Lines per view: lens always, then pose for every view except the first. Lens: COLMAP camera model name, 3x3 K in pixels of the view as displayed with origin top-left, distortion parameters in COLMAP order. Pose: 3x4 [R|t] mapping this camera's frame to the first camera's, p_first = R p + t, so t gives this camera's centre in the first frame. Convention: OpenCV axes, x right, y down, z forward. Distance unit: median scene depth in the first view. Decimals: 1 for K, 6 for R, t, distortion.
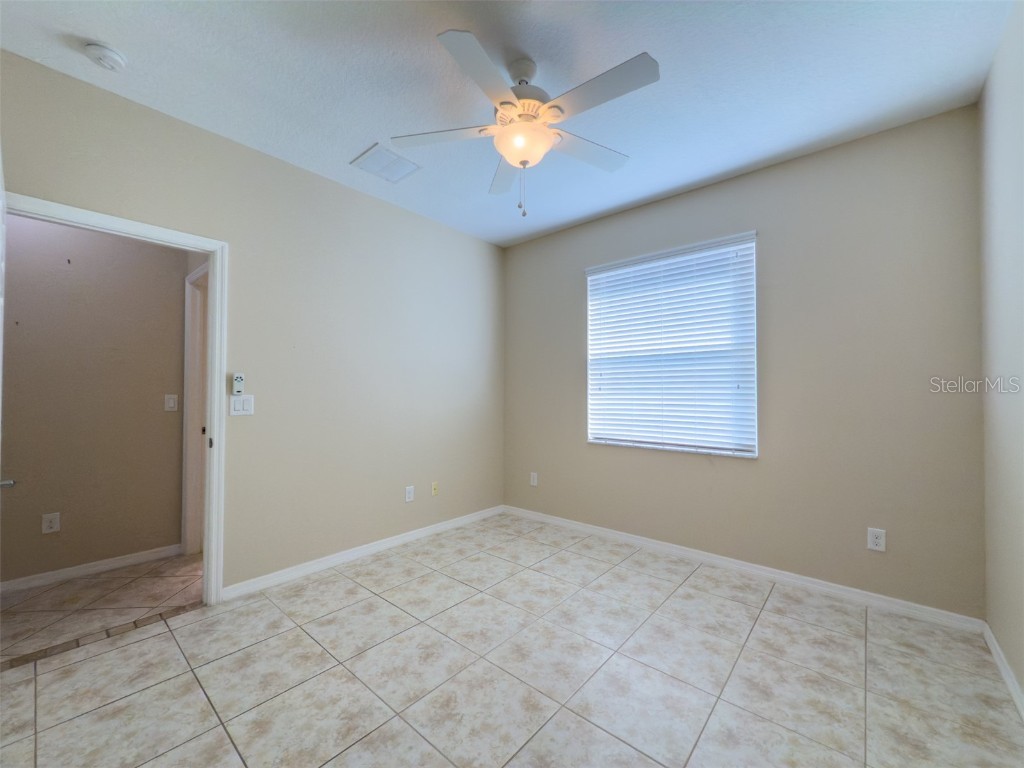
lens RADIAL K [[413.2, 0, 513.2], [0, 413.2, 385.9], [0, 0, 1]] dist [0.001739, 0.000067]
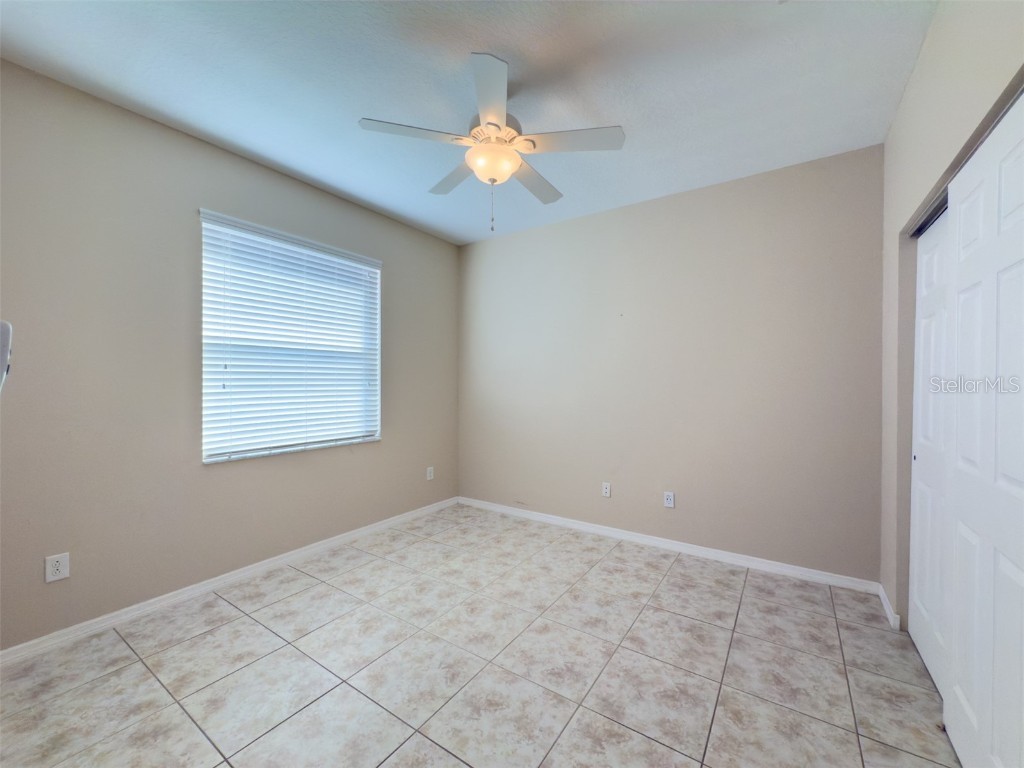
lens RADIAL K [[413.2, 0, 513.2], [0, 413.2, 385.9], [0, 0, 1]] dist [0.001739, 0.000067]
pose [[-0.121188, -0.010322, 0.992576, -0.788717], [-0.019361, 0.999780, 0.008033, -0.011704], [-0.992441, -0.018244, -0.121361, 0.800675]]
